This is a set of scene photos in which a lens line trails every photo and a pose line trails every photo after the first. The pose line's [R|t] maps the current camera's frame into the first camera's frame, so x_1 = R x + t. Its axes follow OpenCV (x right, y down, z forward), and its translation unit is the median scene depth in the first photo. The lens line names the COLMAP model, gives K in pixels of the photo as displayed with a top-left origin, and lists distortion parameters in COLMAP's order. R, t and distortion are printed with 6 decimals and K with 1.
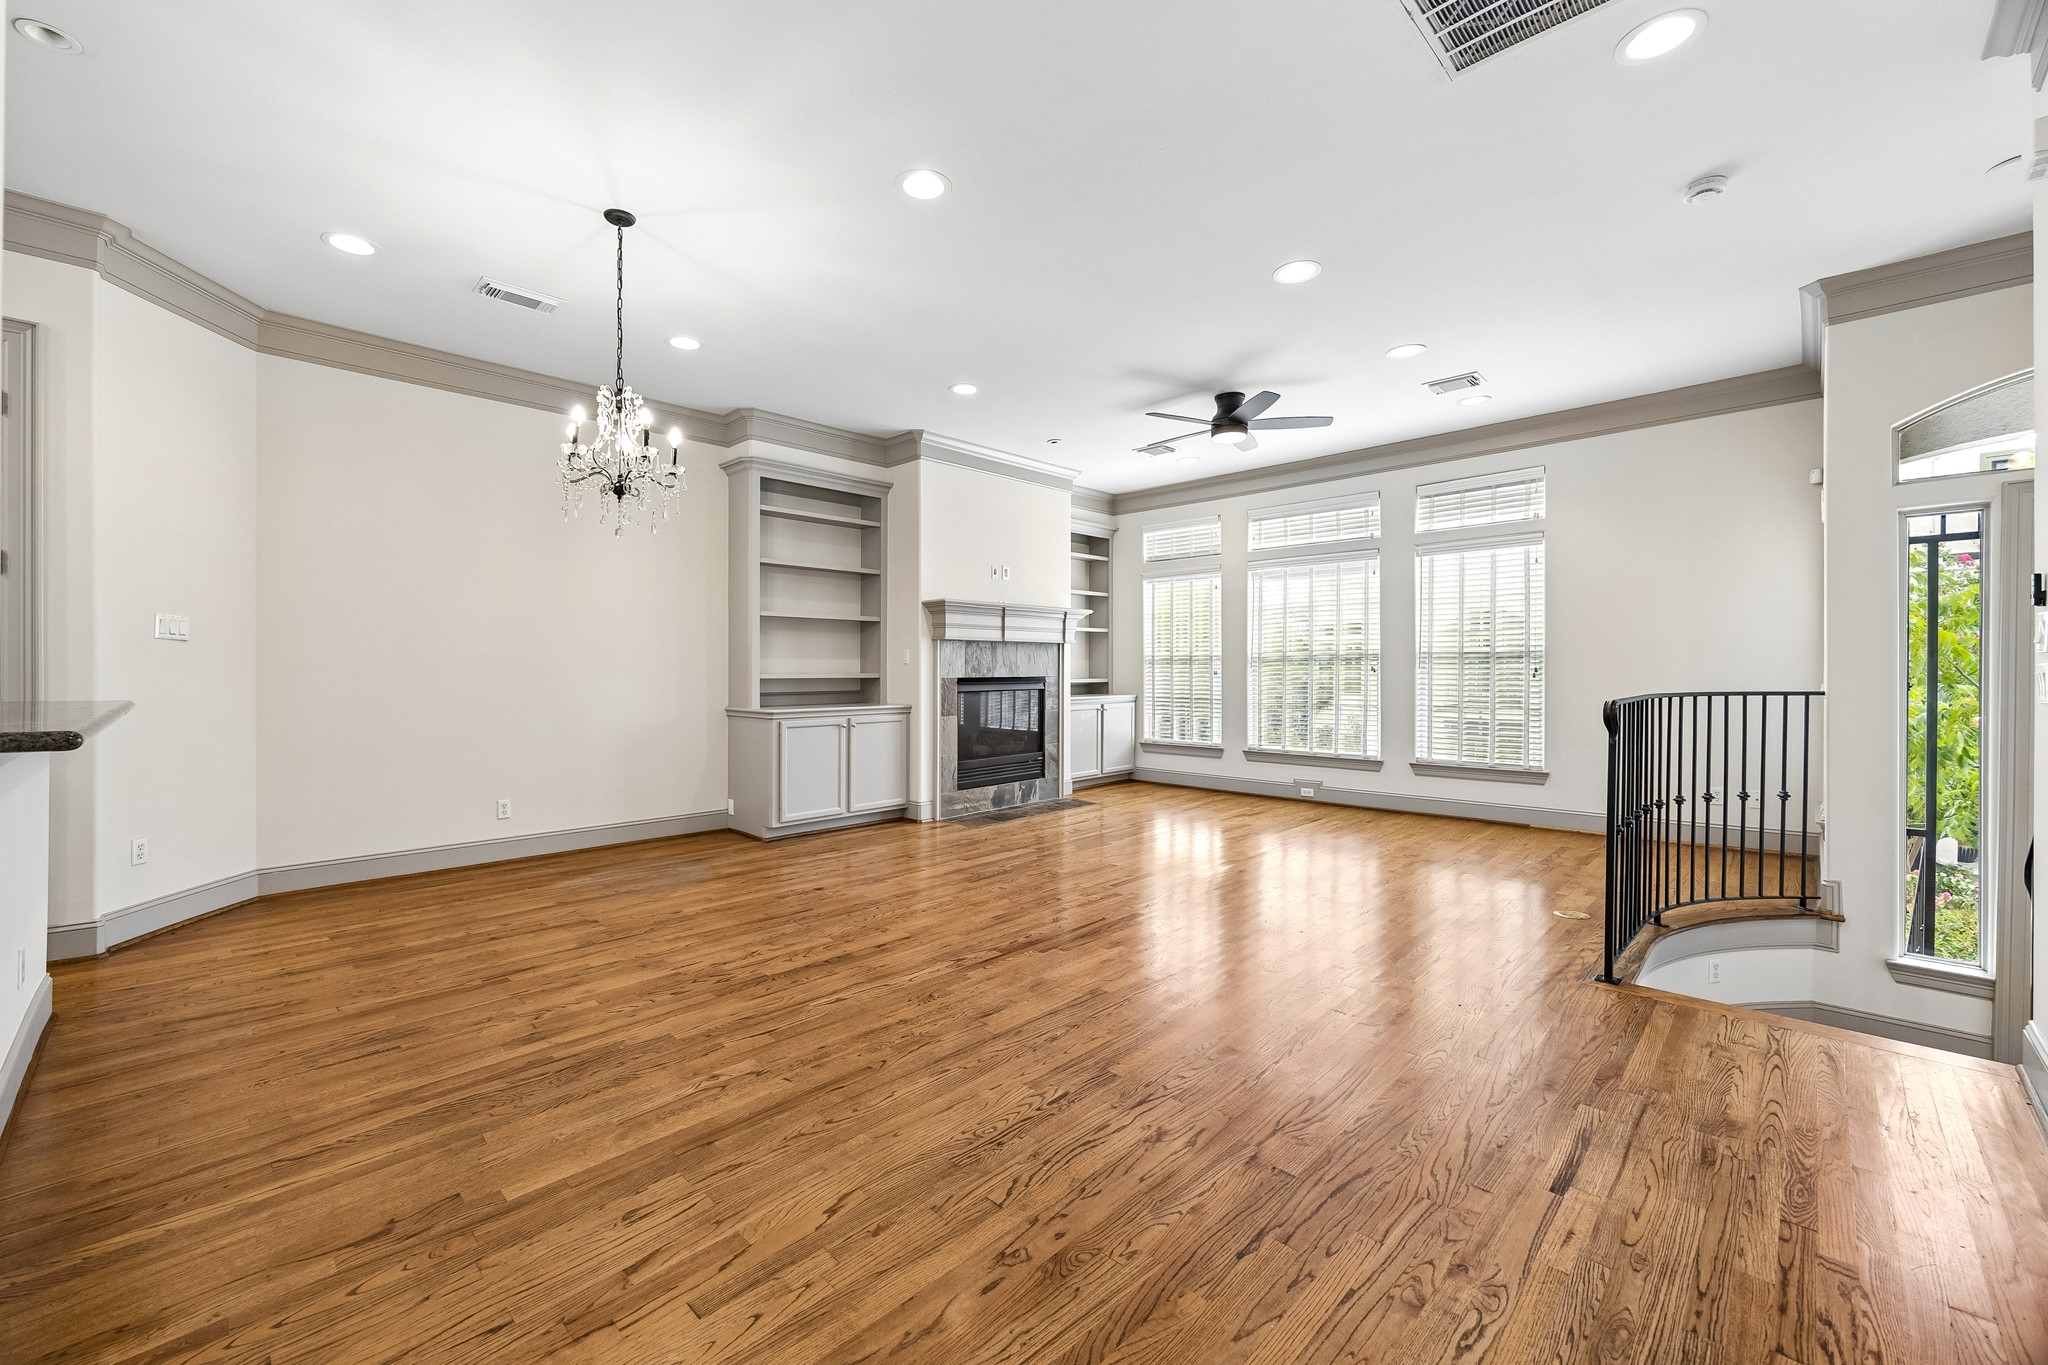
lens RADIAL K [[818.7, 0, 972.3], [0, 818.7, 677.7], [0, 0, 1]] dist [0.001259, -0.000123]
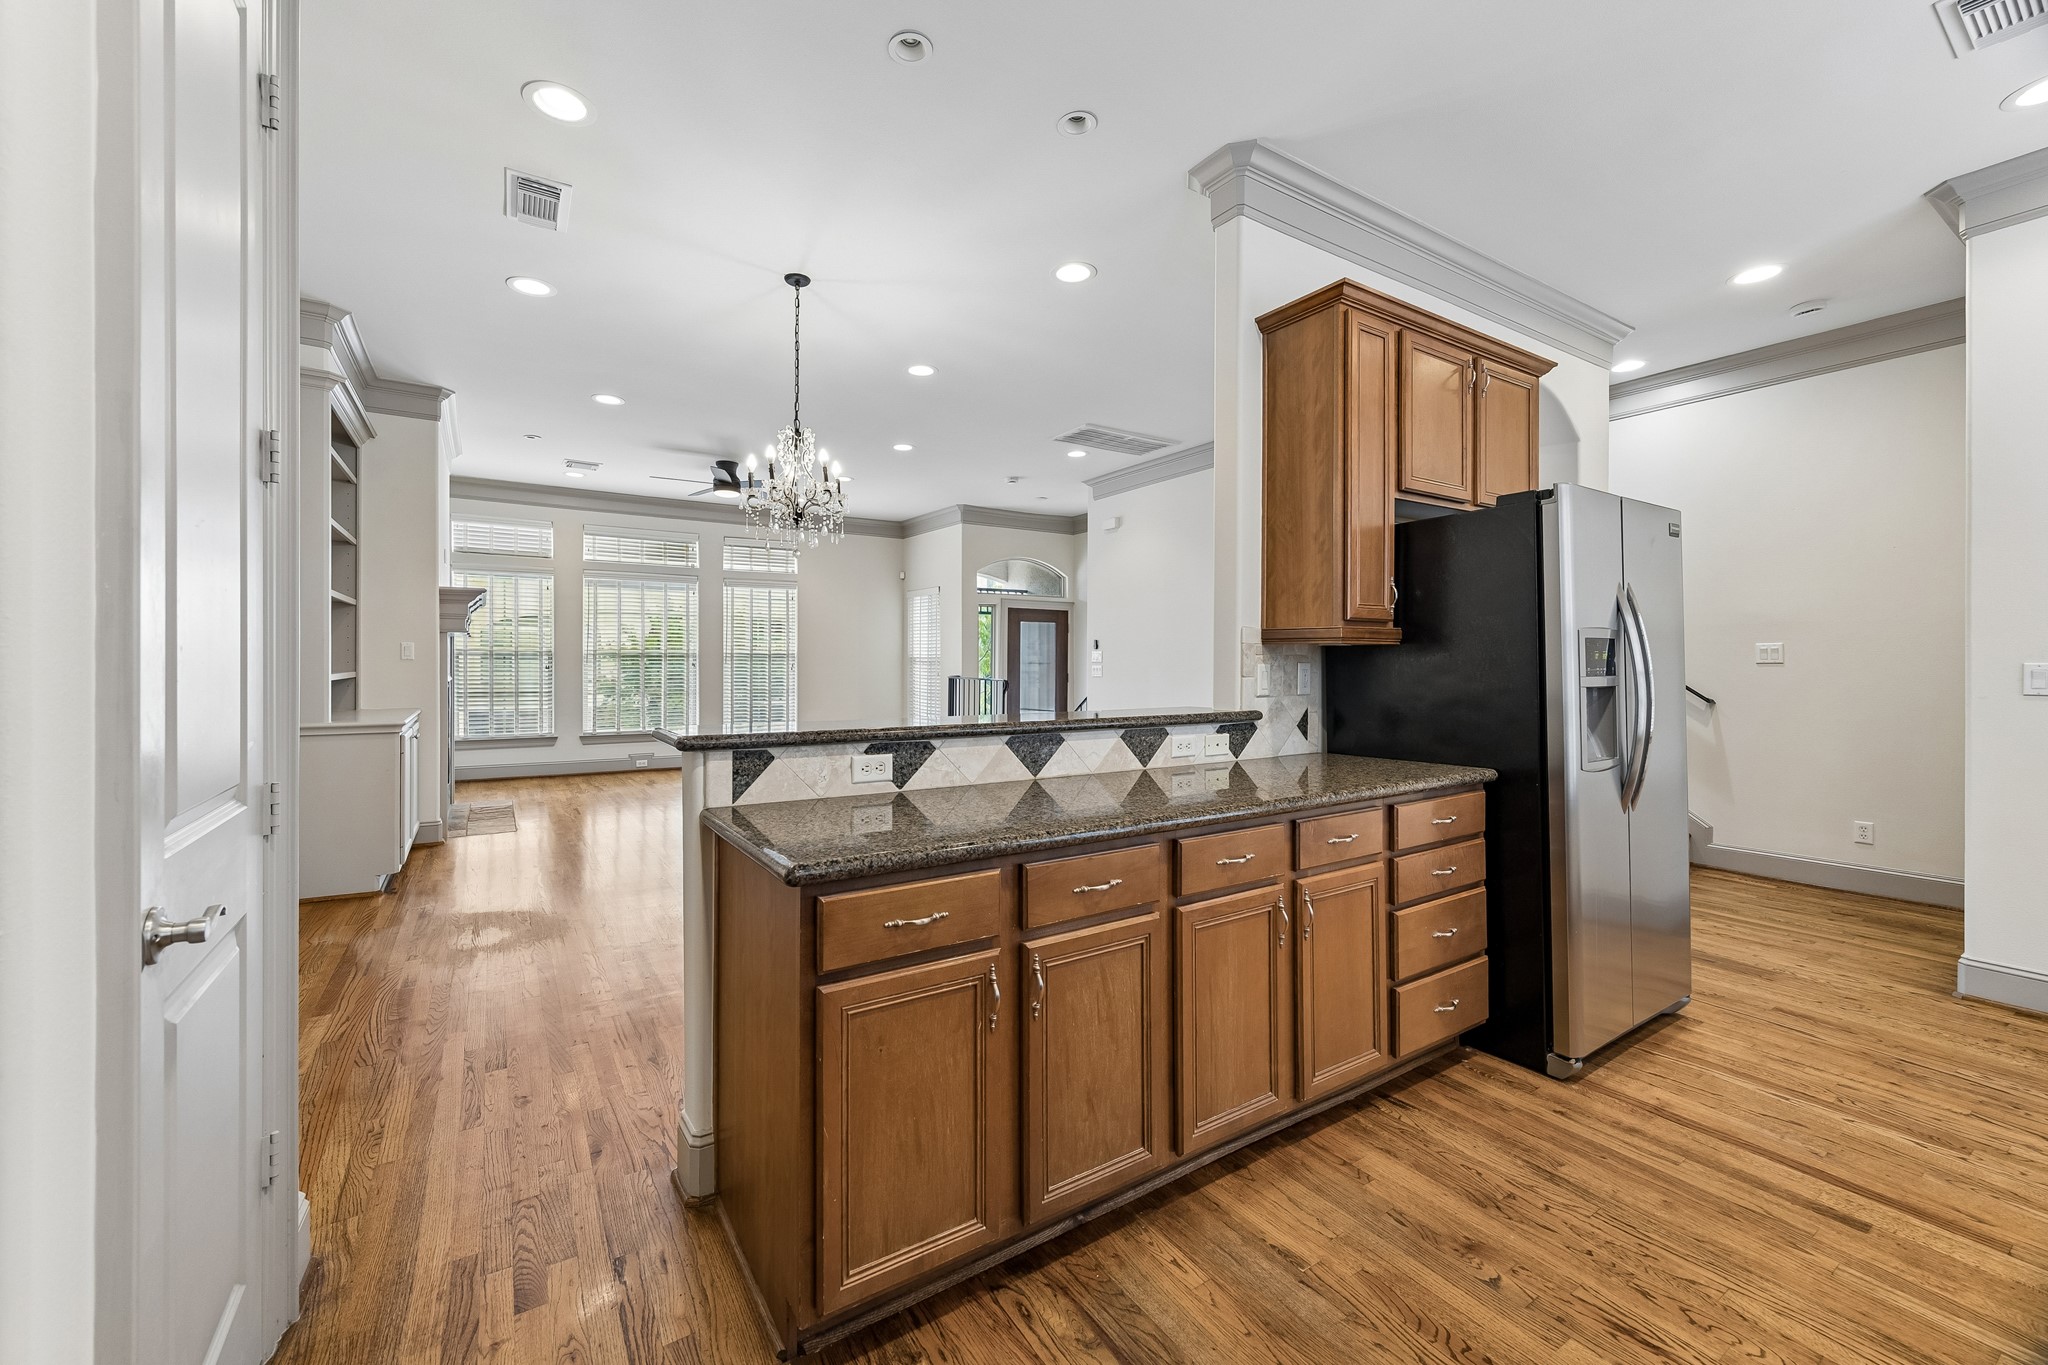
lens RADIAL K [[801.3, 0, 1001.0], [0, 801.3, 669.1], [0, 0, 1]] dist [0.006931, -0.000033]
pose [[0.196043, -0.007017, 0.980570, -0.782051], [0.003892, 0.999972, 0.006378, -0.009747], [-0.980588, 0.002566, 0.196064, 0.263631]]
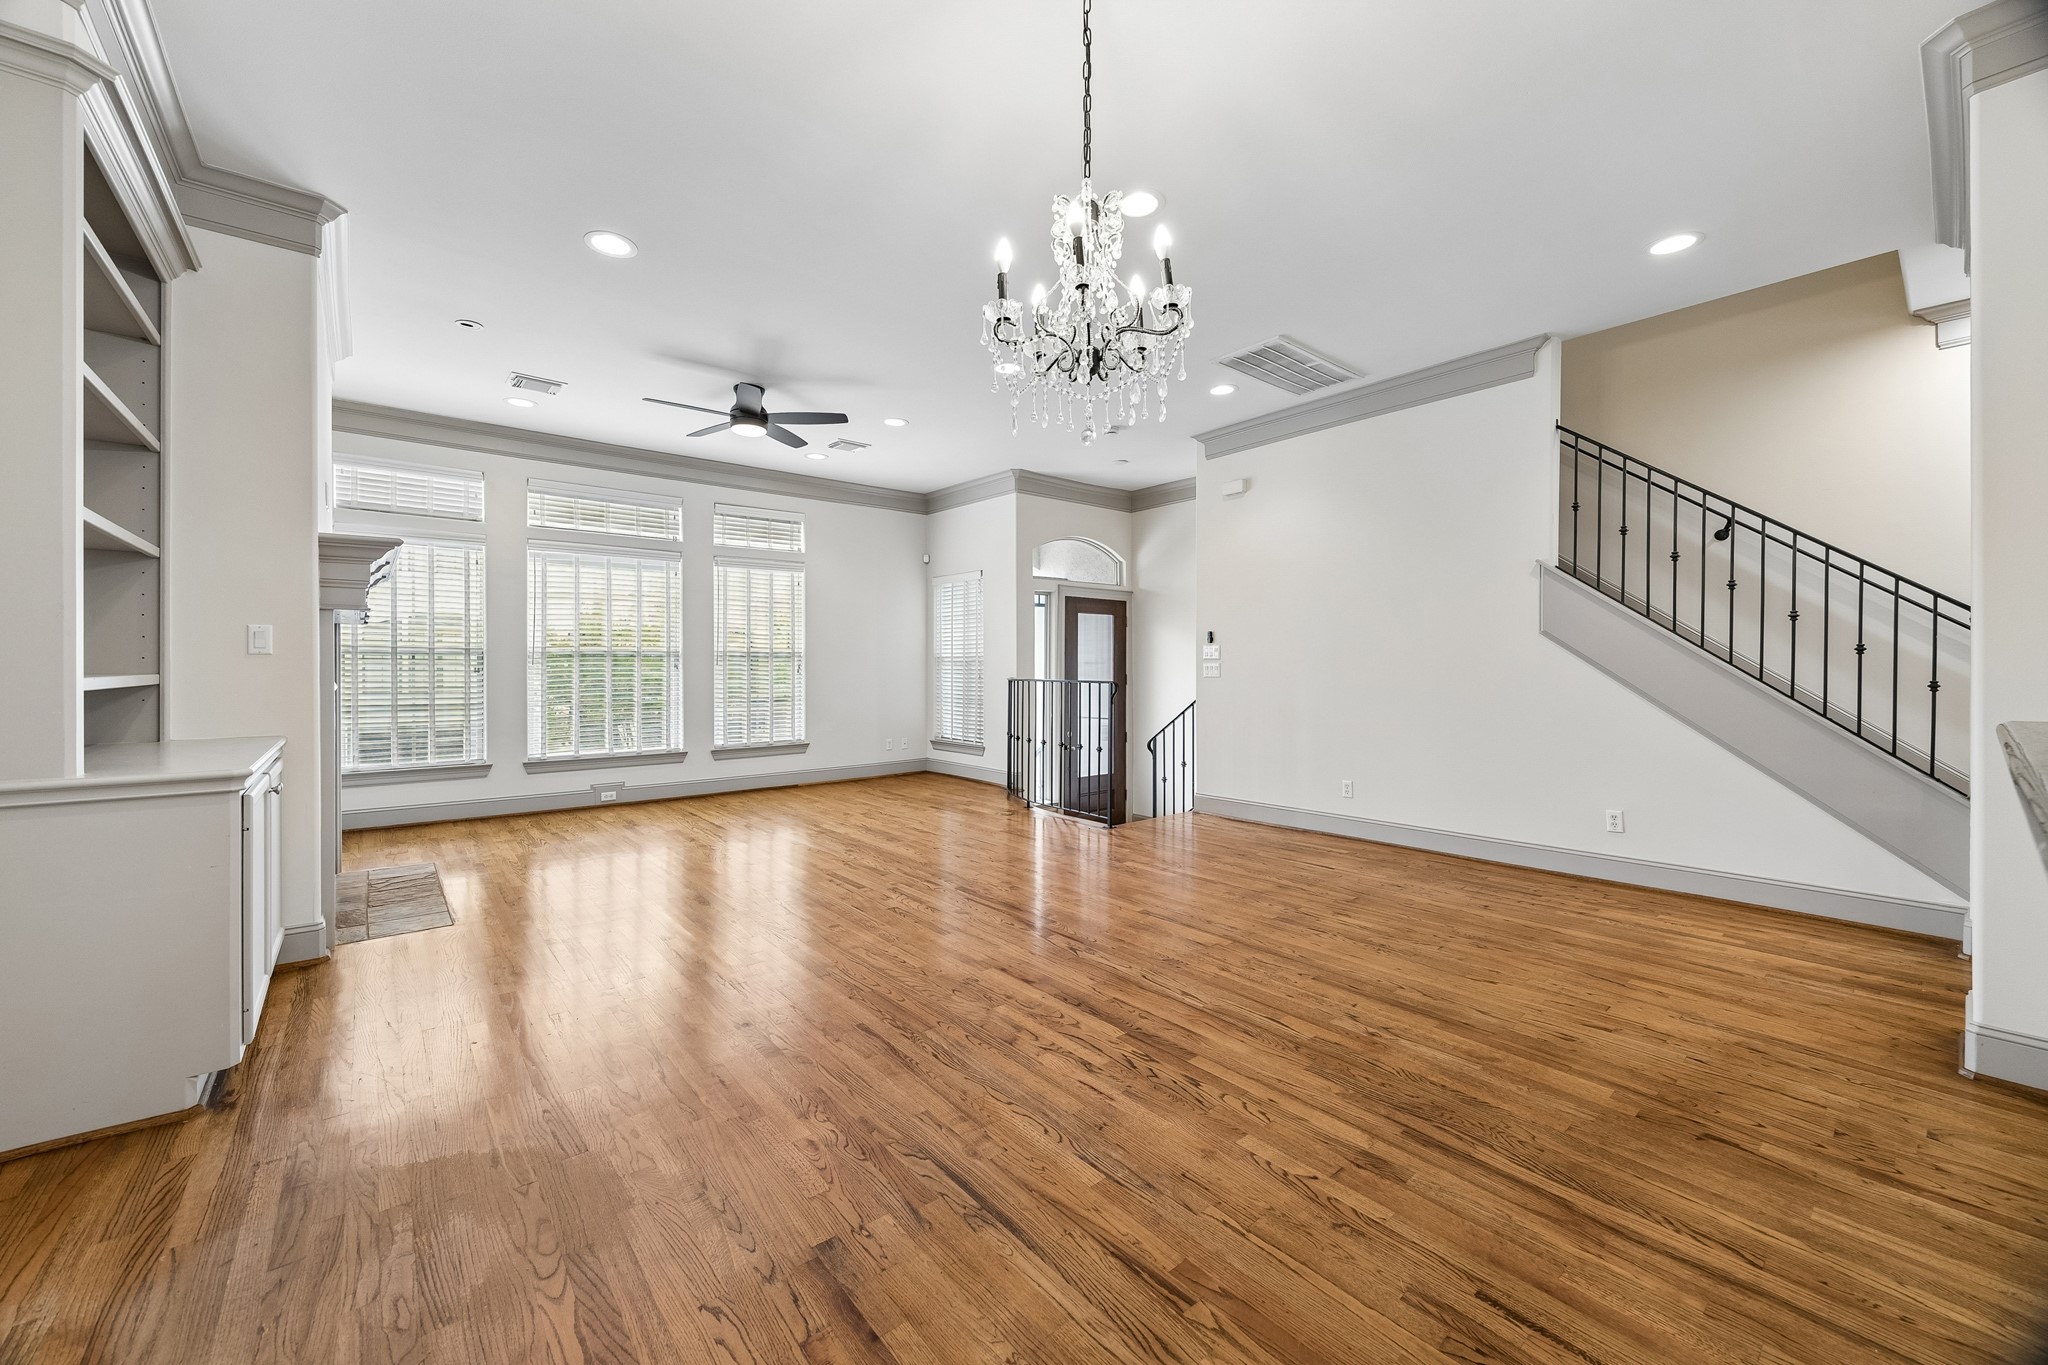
lens RADIAL K [[783.2, 0, 1026.4], [0, 783.2, 671.1], [0, 0, 1]] dist [-0.003523, -0.000217]
pose [[0.065396, -0.004755, 0.997848, -0.530832], [0.010301, 0.999939, 0.004090, -0.003307], [-0.997806, 0.010011, 0.065440, 0.531580]]
